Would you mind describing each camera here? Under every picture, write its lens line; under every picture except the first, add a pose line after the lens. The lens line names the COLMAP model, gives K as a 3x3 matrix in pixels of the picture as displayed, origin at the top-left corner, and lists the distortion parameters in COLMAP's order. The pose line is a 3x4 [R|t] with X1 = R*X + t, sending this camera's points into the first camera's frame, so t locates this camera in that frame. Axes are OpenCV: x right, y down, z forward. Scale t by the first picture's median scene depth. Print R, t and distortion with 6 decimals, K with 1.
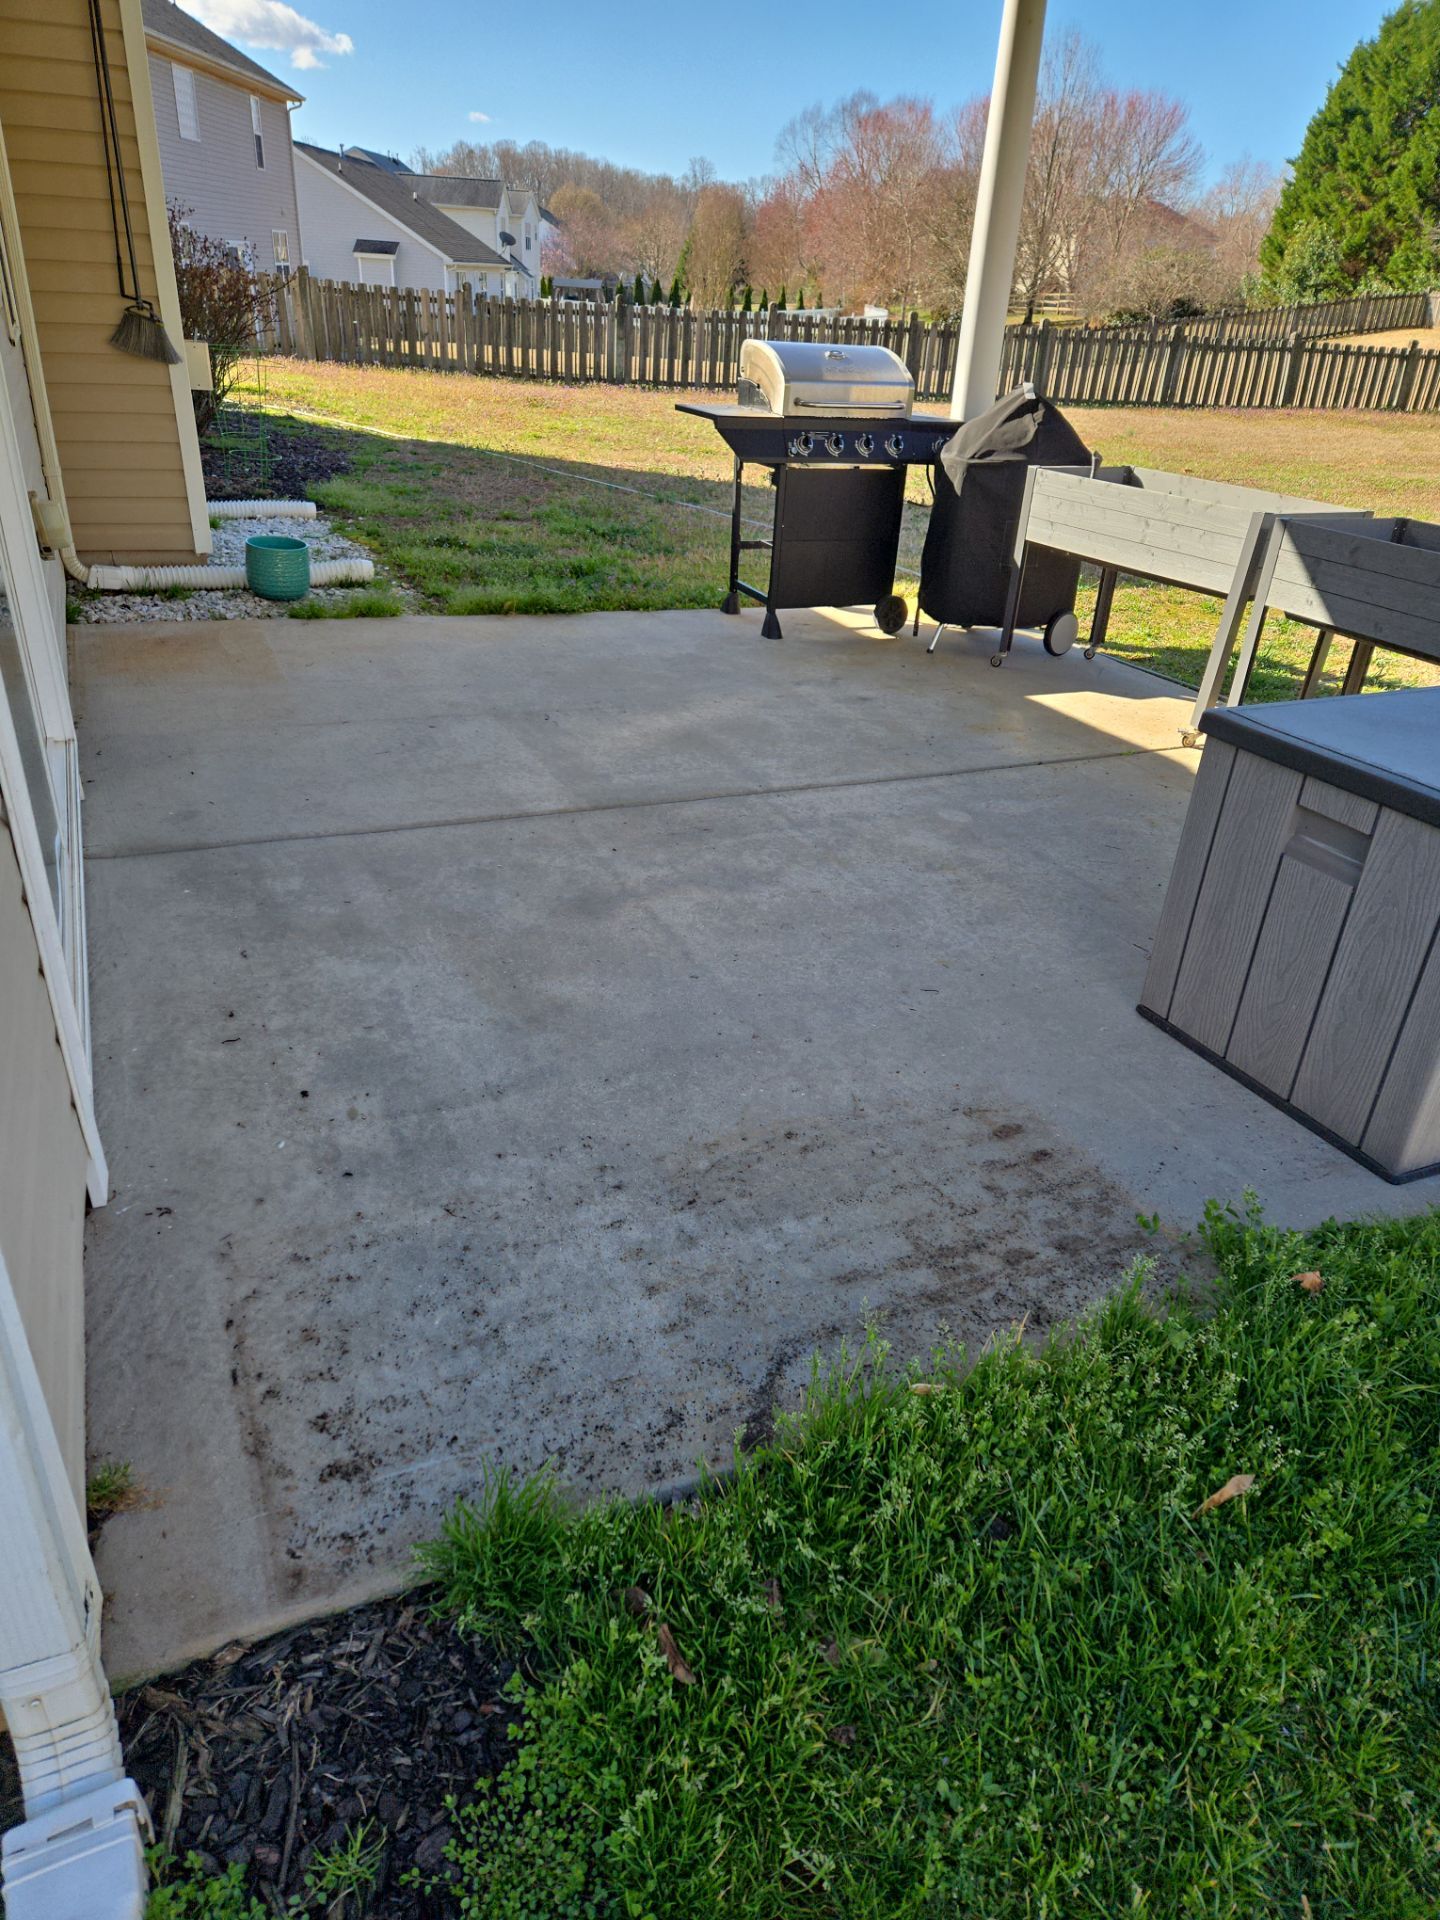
lens RADIAL K [[1273.1, 0, 723.4], [0, 1273.1, 974.9], [0, 0, 1]] dist [0.086031, -0.069780]
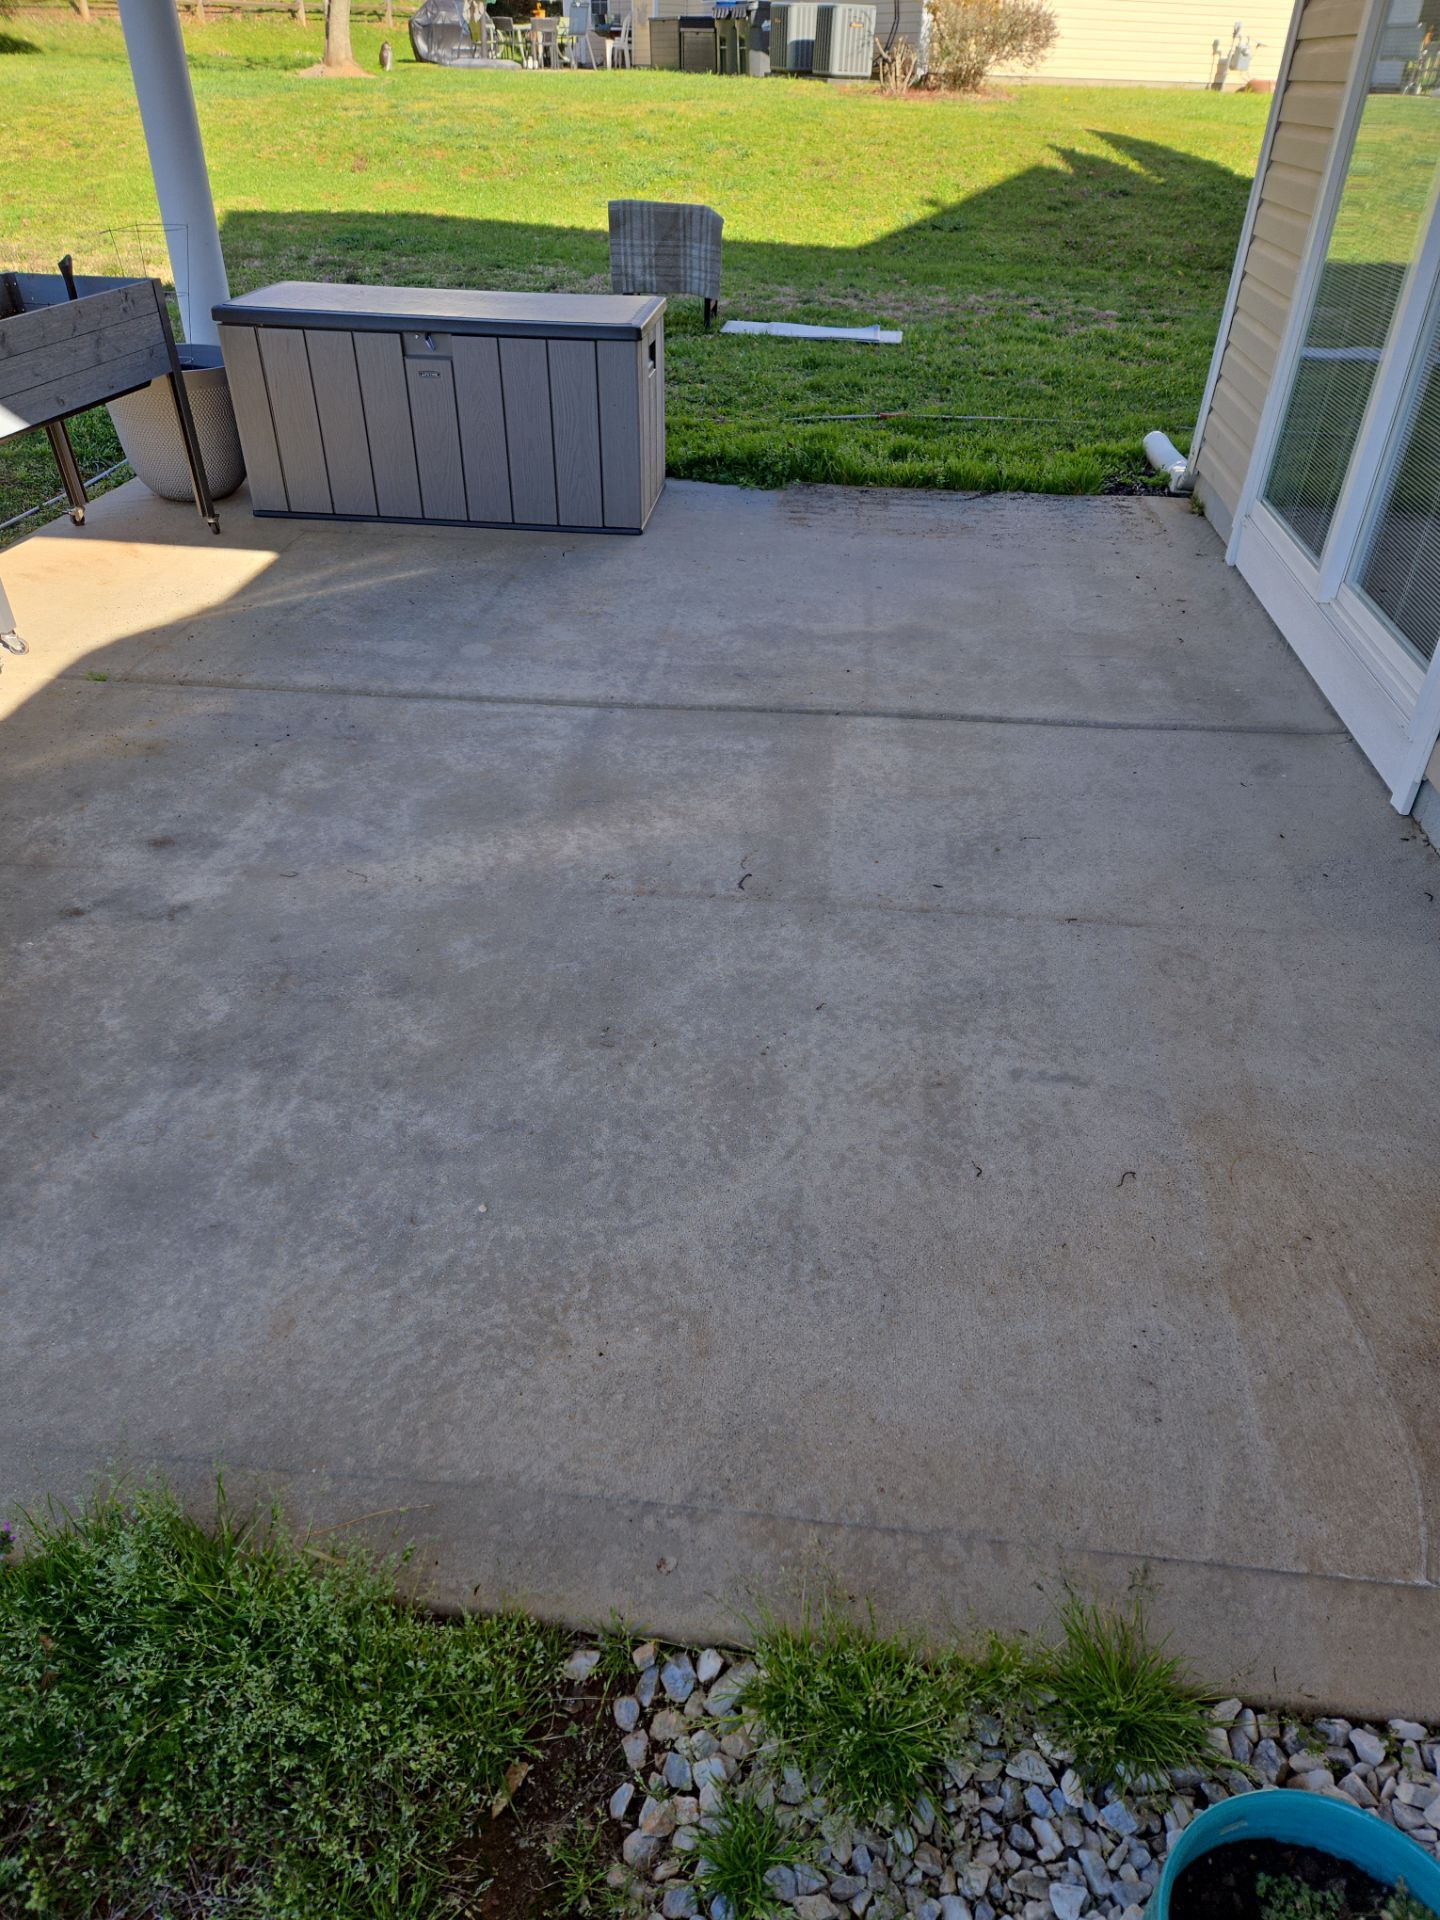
lens RADIAL K [[1264.1, 0, 724.1], [0, 1264.1, 952.2], [0, 0, 1]] dist [0.080563, -0.067977]
pose [[-0.857135, -0.350631, 0.377331, -0.448434], [0.181041, 0.480739, 0.857971, -0.854579], [-0.482229, 0.803709, -0.348580, 1.512298]]
